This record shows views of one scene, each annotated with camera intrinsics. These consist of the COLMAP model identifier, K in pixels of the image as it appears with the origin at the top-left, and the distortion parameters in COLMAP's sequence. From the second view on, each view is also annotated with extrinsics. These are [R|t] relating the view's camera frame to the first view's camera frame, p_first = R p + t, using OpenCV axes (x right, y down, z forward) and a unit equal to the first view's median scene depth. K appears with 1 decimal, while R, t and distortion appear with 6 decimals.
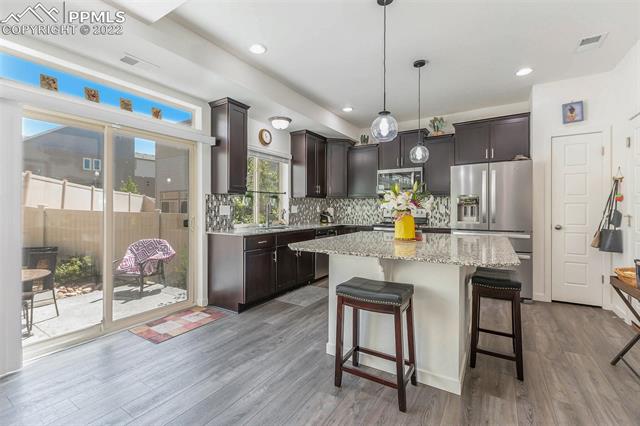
lens RADIAL K [[287.2, 0, 313.3], [0, 287.2, 209.2], [0, 0, 1]] dist [-0.001617, 0.000803]
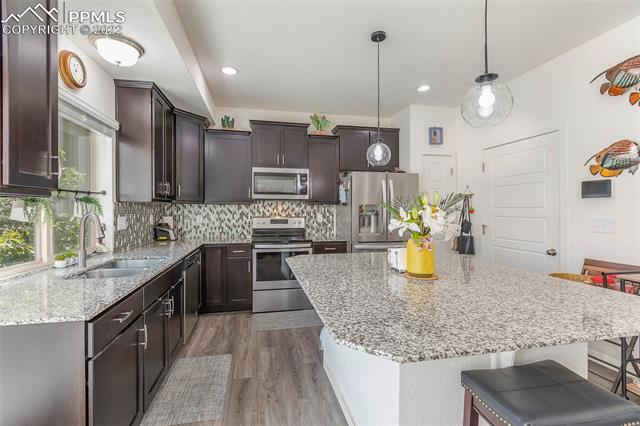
lens RADIAL K [[287.2, 0, 311.2], [0, 287.2, 210.2], [0, 0, 1]] dist [-0.001617, 0.000803]
pose [[0.715450, -0.001496, 0.698662, -0.197319], [-0.002472, 0.999986, 0.004672, -0.028324], [-0.698659, -0.005069, 0.715437, 0.373974]]
